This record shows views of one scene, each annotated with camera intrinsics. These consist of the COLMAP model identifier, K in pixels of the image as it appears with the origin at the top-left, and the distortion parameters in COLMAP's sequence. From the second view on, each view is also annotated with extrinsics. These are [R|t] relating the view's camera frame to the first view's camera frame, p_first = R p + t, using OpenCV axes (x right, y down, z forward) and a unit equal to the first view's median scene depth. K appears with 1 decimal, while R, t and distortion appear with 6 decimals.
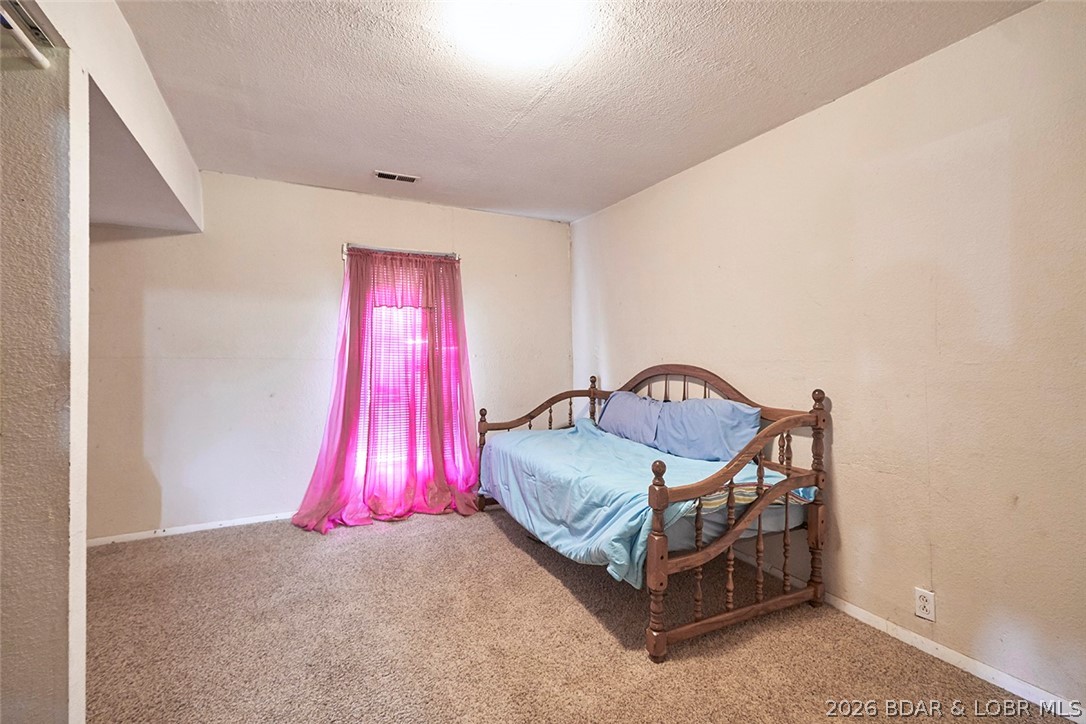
lens RADIAL K [[510.4, 0, 546.5], [0, 510.4, 378.1], [0, 0, 1]] dist [0.000702, 0.000309]
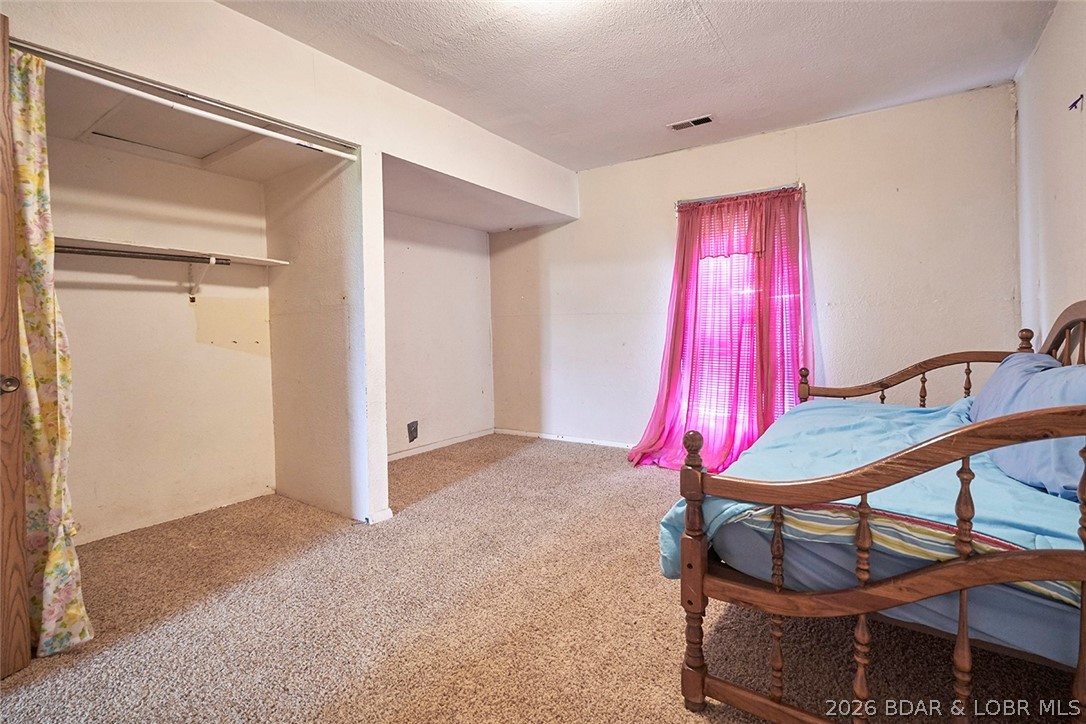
lens RADIAL K [[503.8, 0, 550.9], [0, 503.8, 360.6], [0, 0, 1]] dist [0.000561, 0.000484]
pose [[0.475801, 0.049998, -0.878131, 0.394333], [-0.021018, 0.998744, 0.045477, 0.020199], [0.879302, -0.003181, 0.476254, 0.265153]]
